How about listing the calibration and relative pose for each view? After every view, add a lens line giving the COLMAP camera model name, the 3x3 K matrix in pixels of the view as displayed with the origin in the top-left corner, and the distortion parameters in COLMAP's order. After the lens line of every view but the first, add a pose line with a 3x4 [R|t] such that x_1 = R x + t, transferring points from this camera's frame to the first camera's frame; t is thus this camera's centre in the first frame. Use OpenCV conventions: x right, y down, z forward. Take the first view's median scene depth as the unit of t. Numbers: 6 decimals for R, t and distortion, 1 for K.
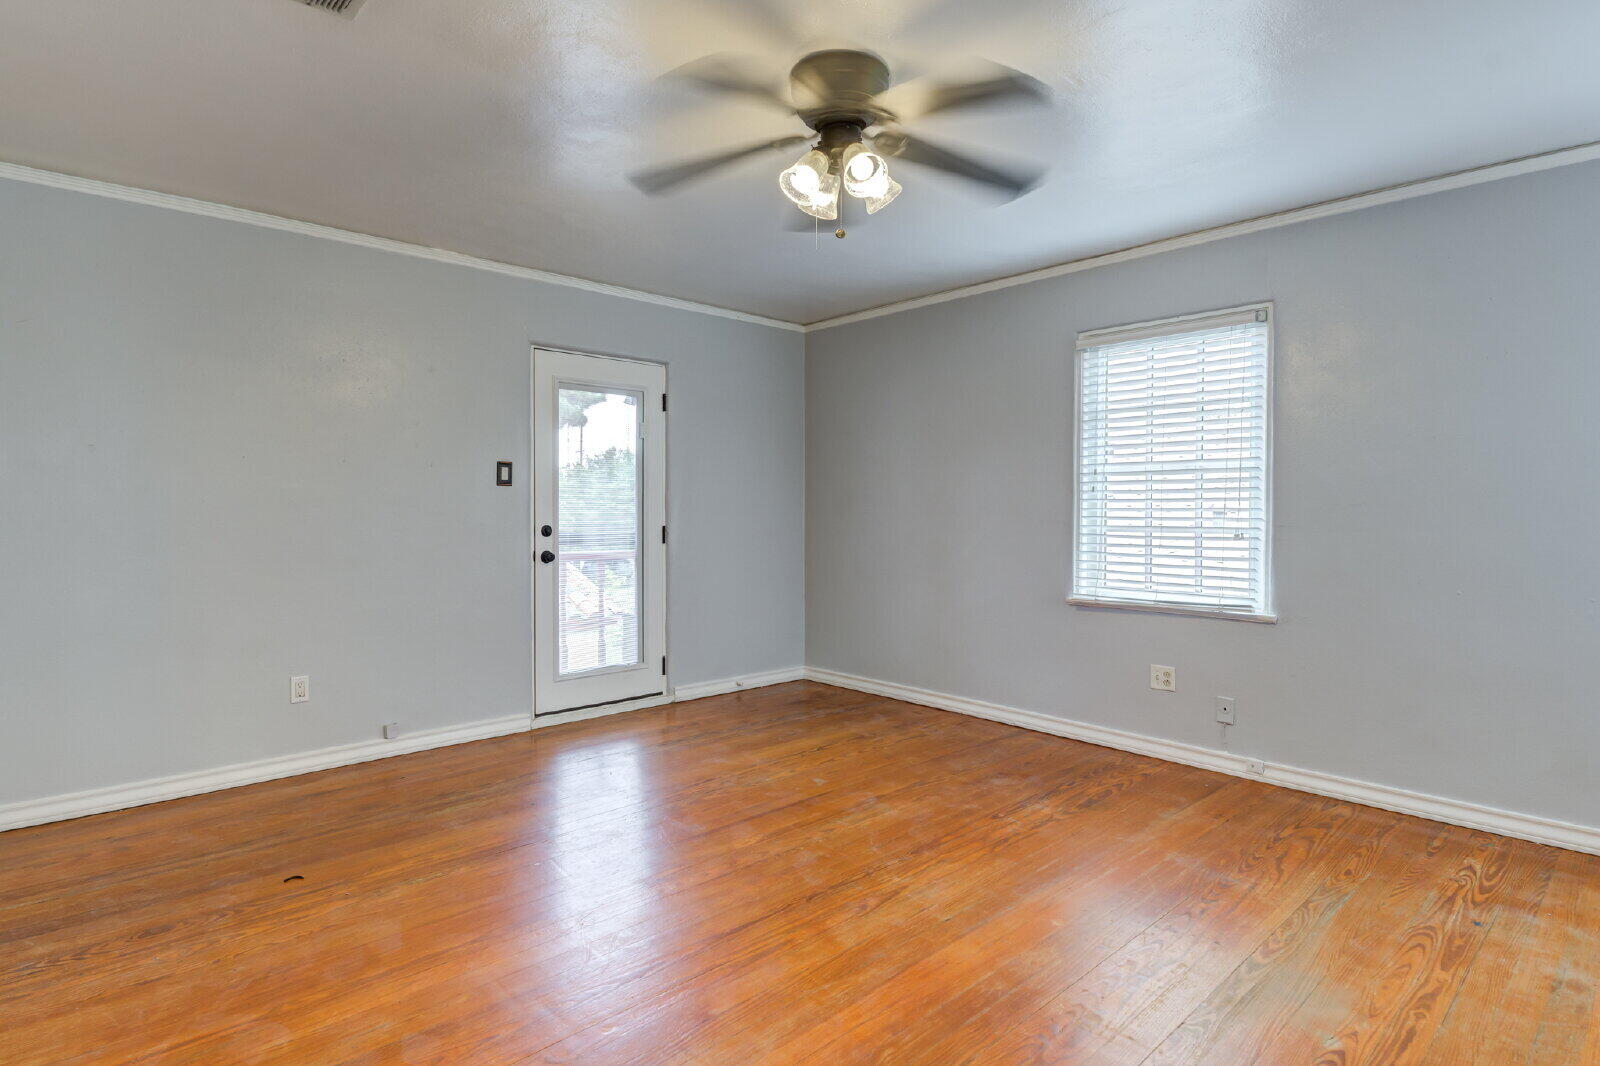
lens RADIAL K [[832.1, 0, 804.6], [0, 832.1, 520.7], [0, 0, 1]] dist [0.012448, -0.001621]
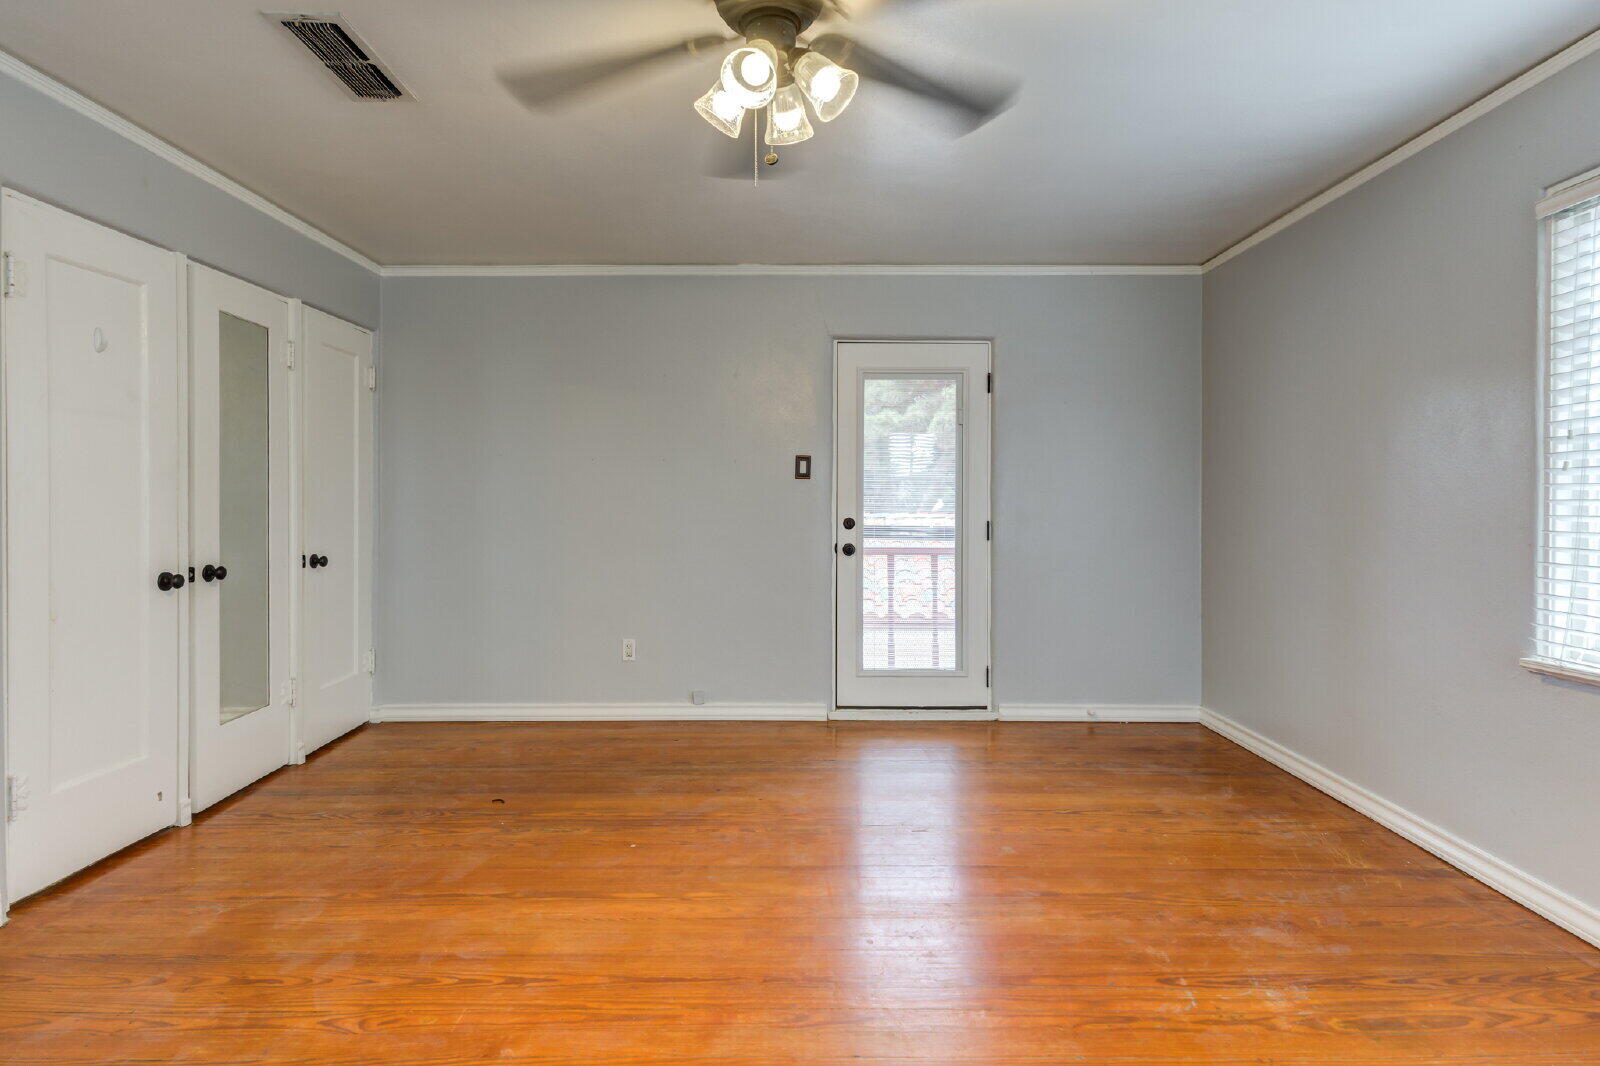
lens RADIAL K [[829.4, 0, 811.0], [0, 829.4, 503.6], [0, 0, 1]] dist [0.033503, -0.021359]
pose [[0.736221, 0.003673, -0.676731, 0.348822], [-0.011829, 0.999902, -0.007441, -0.003750], [0.676637, 0.013483, 0.736193, 0.250535]]
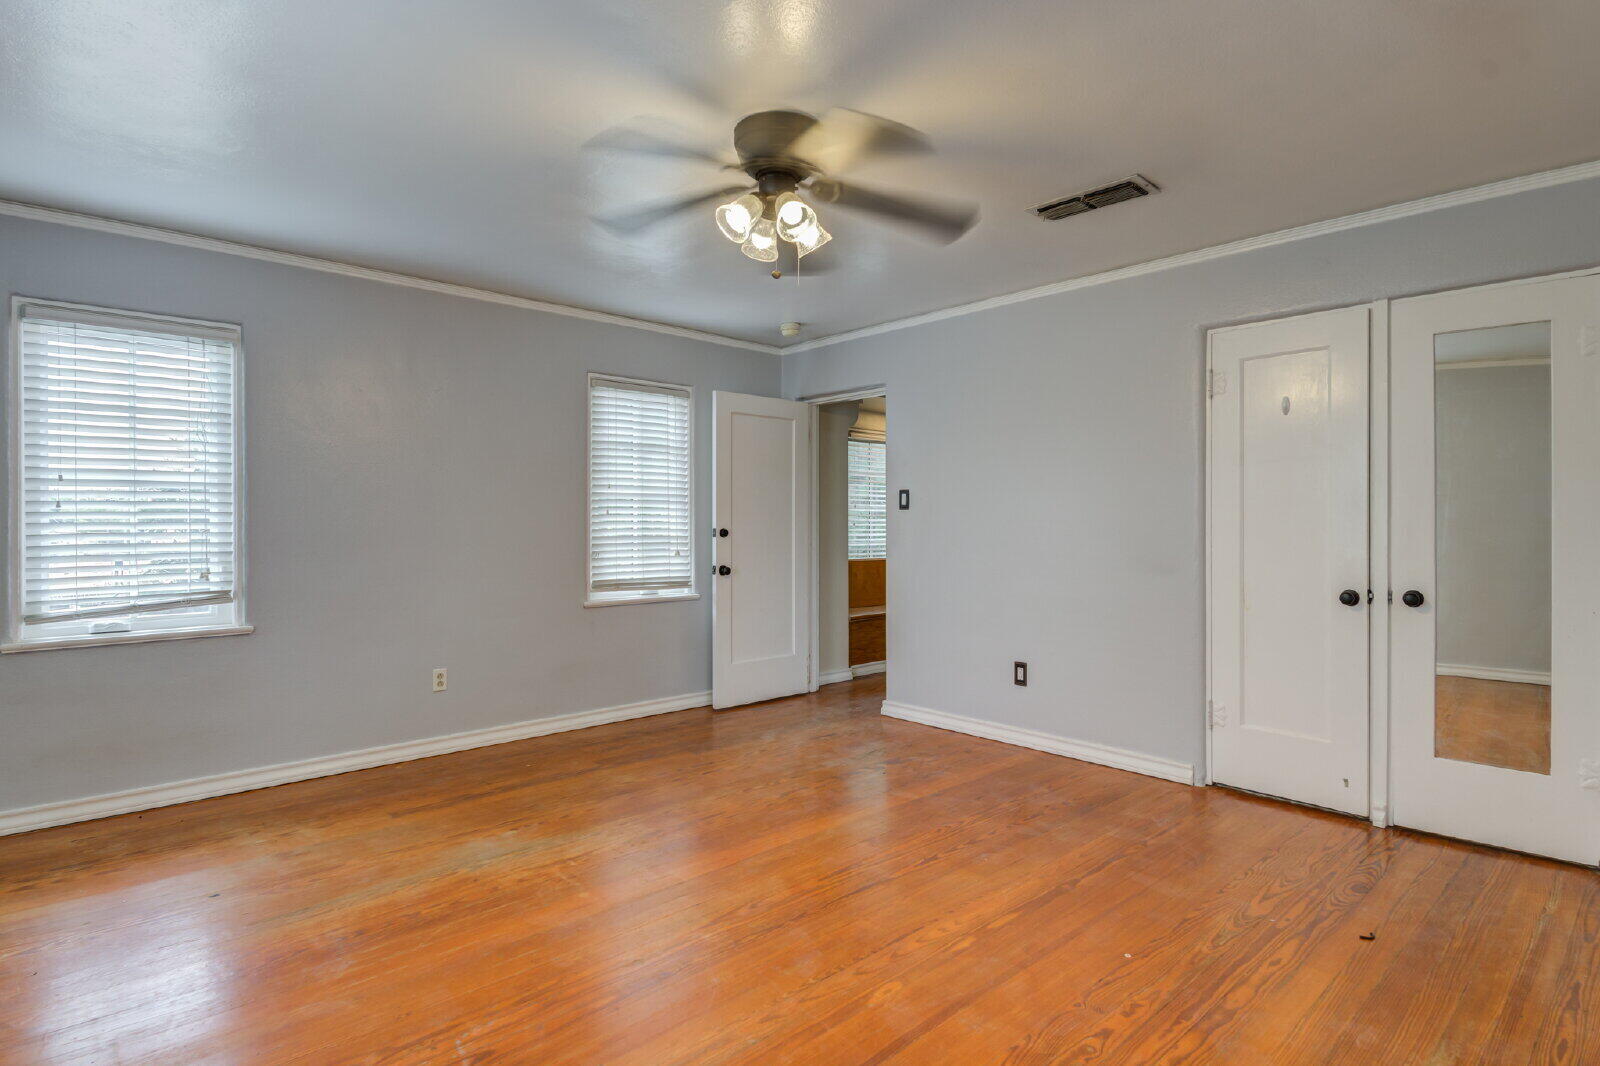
lens RADIAL K [[832.1, 0, 804.6], [0, 832.1, 520.7], [0, 0, 1]] dist [0.012448, -0.001621]
pose [[-0.999928, 0.002046, 0.011804, -0.005367], [0.002221, 0.999887, 0.014842, -0.024117], [-0.011773, 0.014867, -0.999820, 1.194765]]
